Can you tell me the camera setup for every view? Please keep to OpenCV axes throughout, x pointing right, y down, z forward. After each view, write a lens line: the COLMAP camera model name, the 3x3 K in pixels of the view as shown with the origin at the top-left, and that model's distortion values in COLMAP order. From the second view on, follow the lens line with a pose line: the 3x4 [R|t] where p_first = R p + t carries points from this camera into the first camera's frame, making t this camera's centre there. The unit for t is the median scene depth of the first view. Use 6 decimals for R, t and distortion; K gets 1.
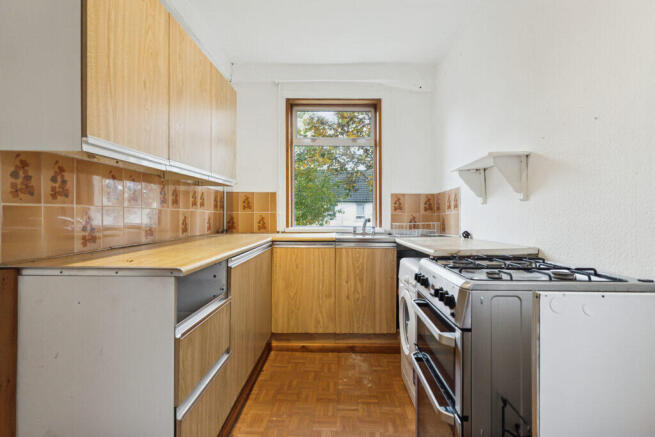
lens RADIAL K [[313.3, 0, 327.5], [0, 313.3, 218.5], [0, 0, 1]] dist [-0.002646, -0.000333]
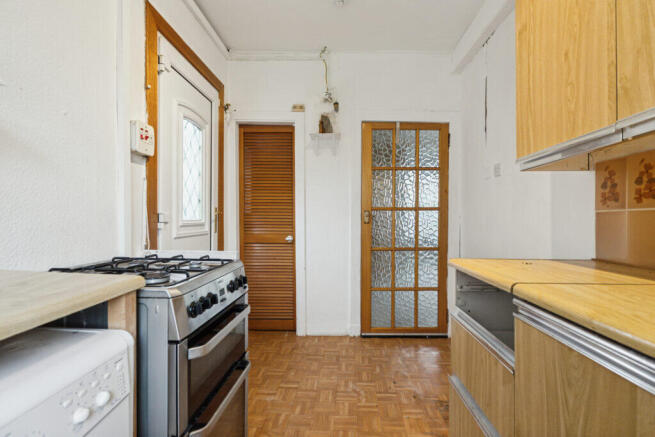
lens RADIAL K [[313.3, 0, 327.5], [0, 313.3, 218.5], [0, 0, 1]] dist [-0.002646, -0.000333]
pose [[-0.999266, 0.030968, 0.022531, 0.026010], [0.031099, 0.999501, 0.005506, -0.050620], [-0.022349, 0.006203, -0.999731, 2.037975]]
